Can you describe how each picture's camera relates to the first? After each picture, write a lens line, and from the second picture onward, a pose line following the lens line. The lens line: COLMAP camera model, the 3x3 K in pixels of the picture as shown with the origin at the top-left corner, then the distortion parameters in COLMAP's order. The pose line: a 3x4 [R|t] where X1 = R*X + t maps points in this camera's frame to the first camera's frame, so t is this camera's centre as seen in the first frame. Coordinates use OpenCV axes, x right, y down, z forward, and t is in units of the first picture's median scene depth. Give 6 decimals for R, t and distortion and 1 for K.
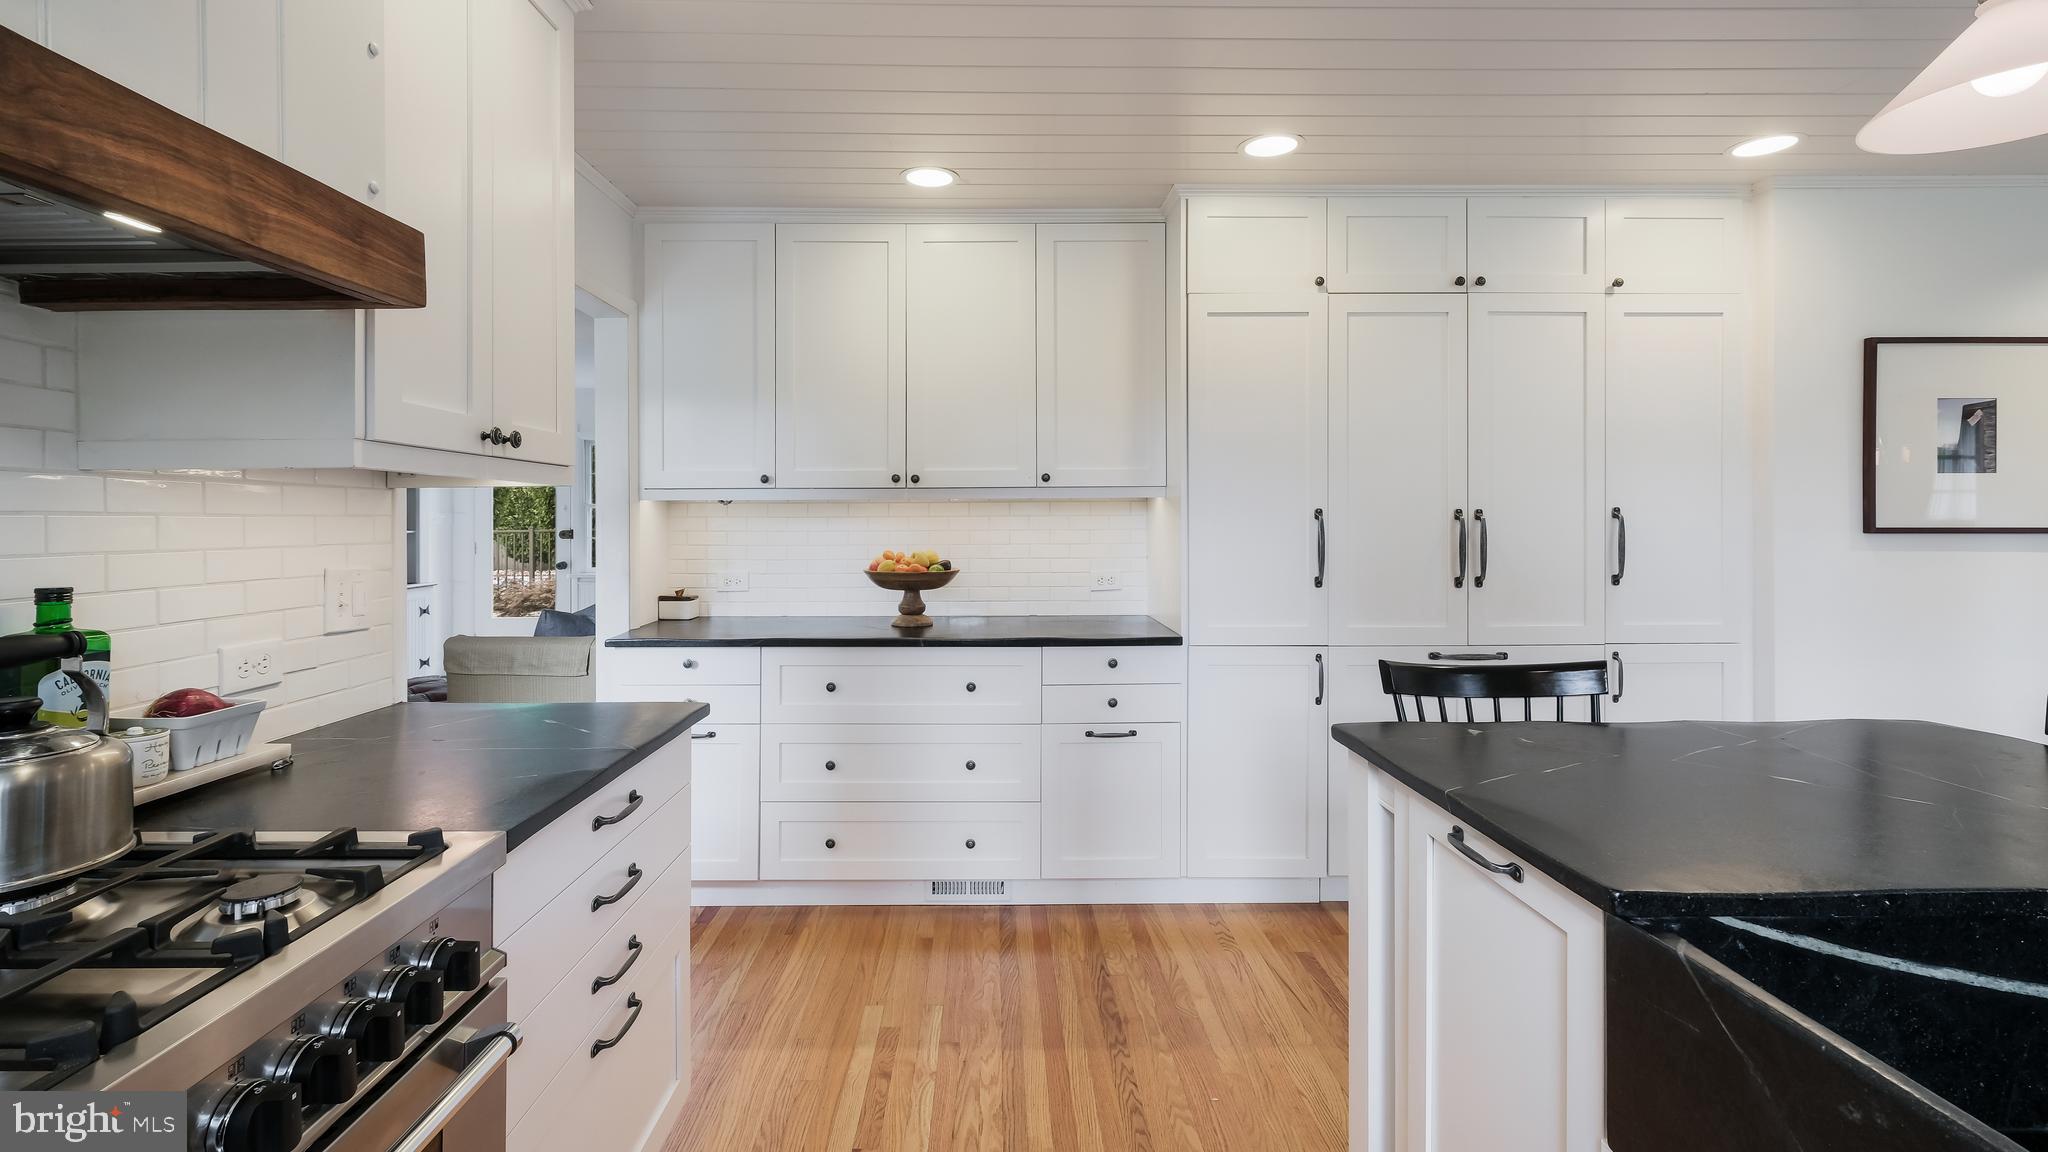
lens RADIAL K [[909.3, 0, 989.2], [0, 909.3, 527.1], [0, 0, 1]] dist [-0.001106, -0.000656]
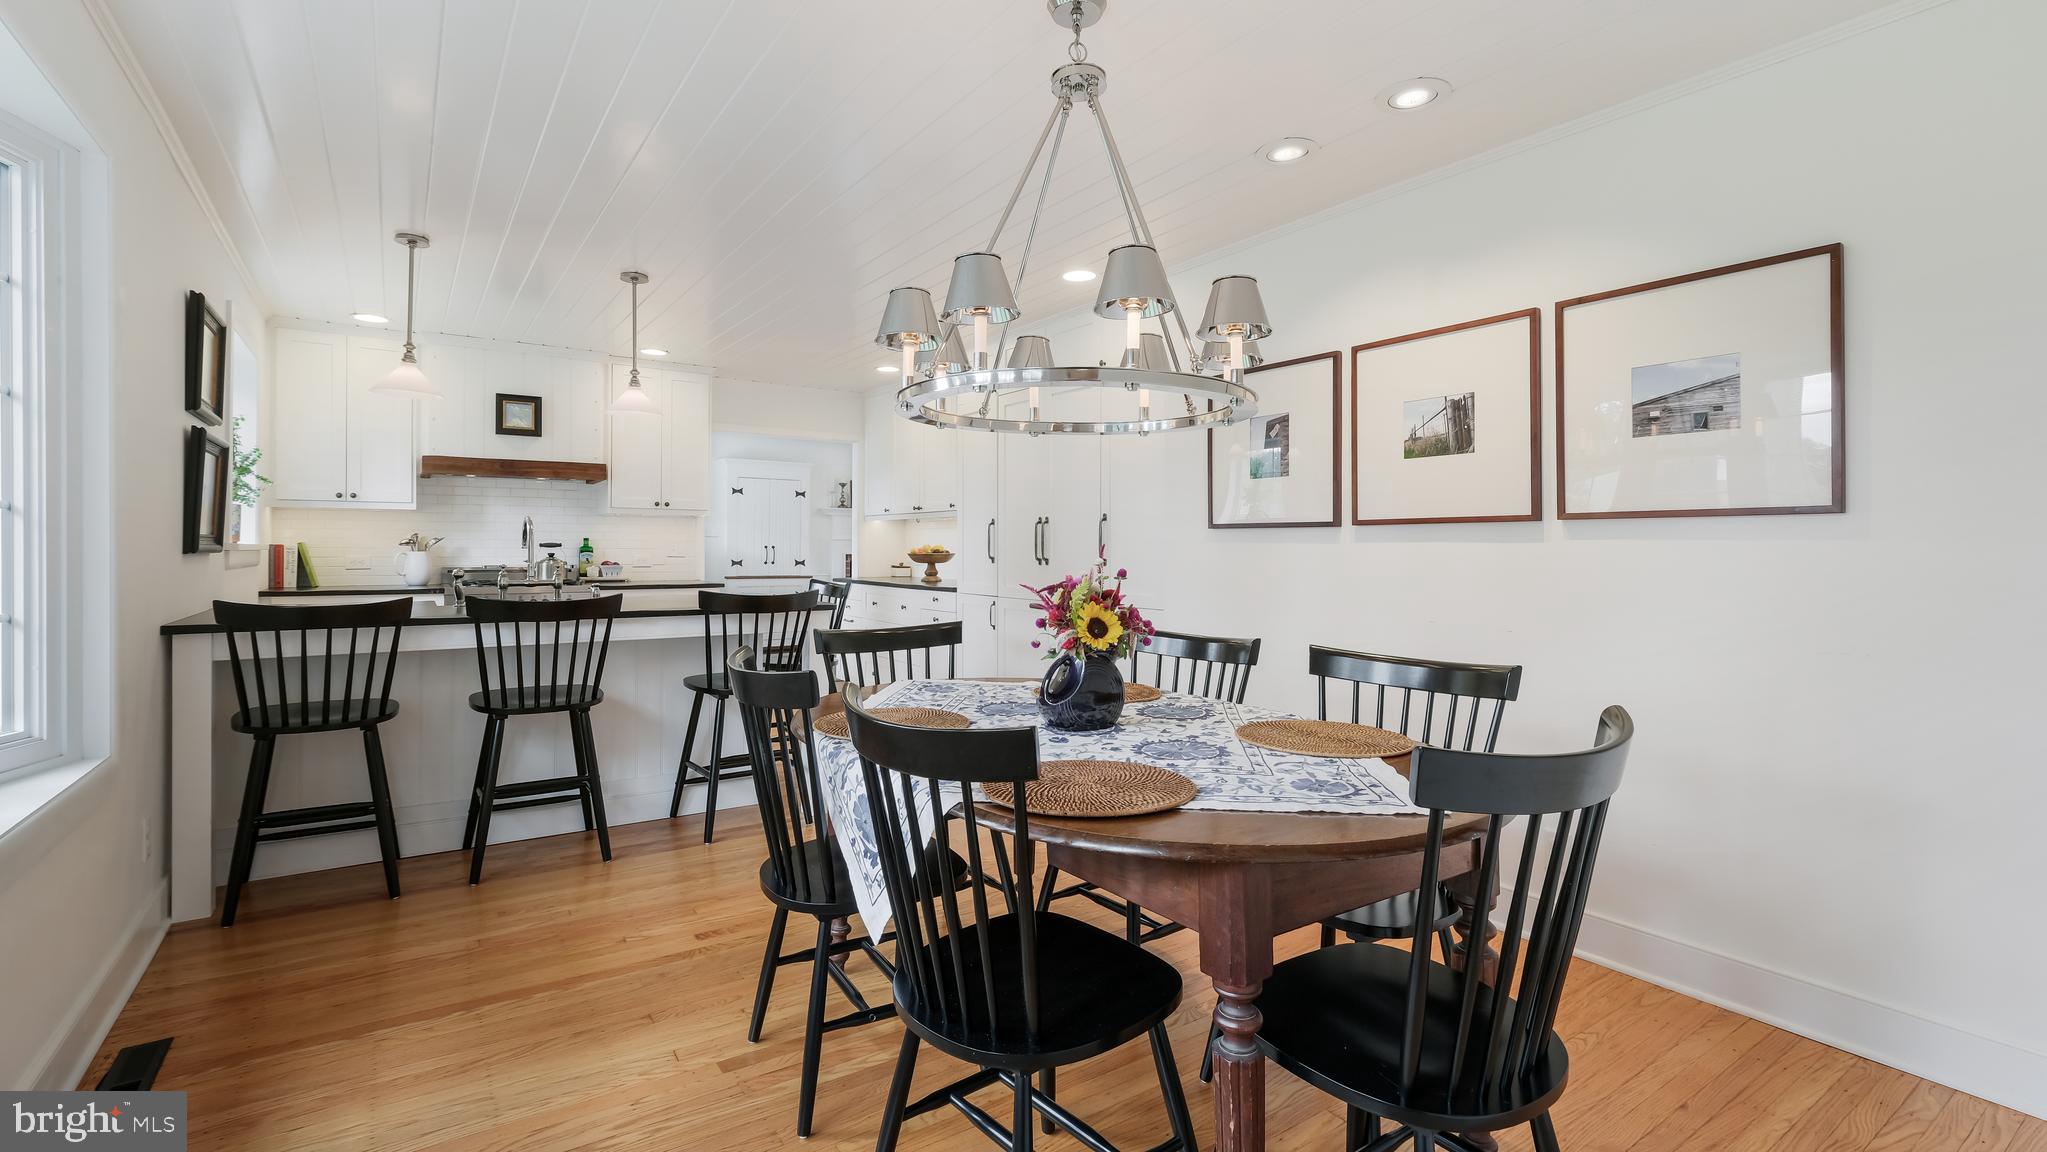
lens RADIAL K [[908.3, 0, 1025.4], [0, 908.3, 546.9], [0, 0, 1]] dist [0.002139, 0.000528]
pose [[0.565063, 0.005429, -0.825030, 1.894376], [-0.013367, 0.999907, -0.002575, 0.039716], [0.824939, 0.012483, 0.565083, 0.046380]]
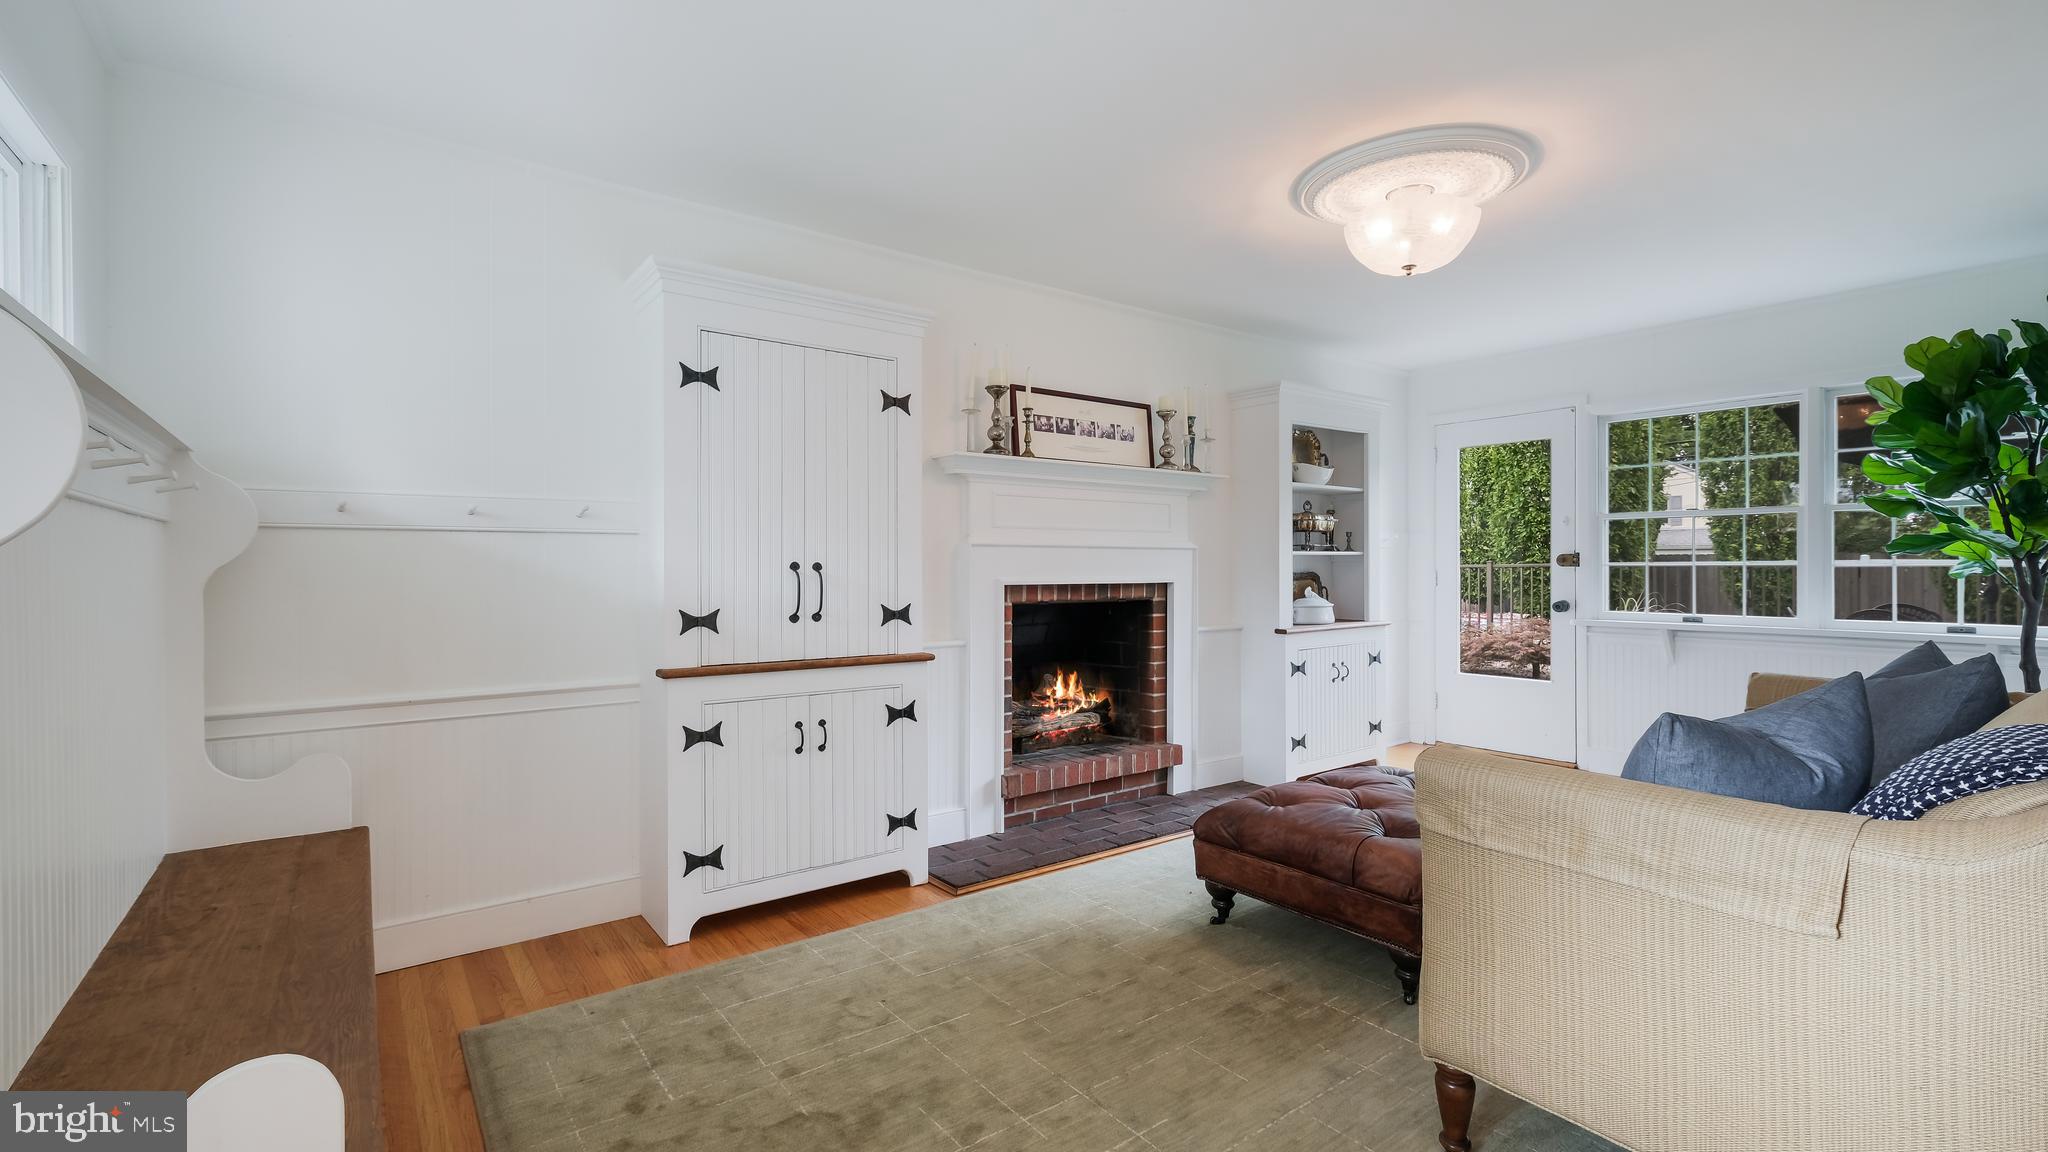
lens RADIAL K [[899.7, 0, 1023.3], [0, 899.7, 568.8], [0, 0, 1]] dist [-0.001255, -0.000238]
pose [[0.598922, 0.004647, -0.800794, -0.471830], [-0.006057, 0.999981, 0.001273, 0.044154], [0.800784, 0.004088, 0.598939, 0.757236]]
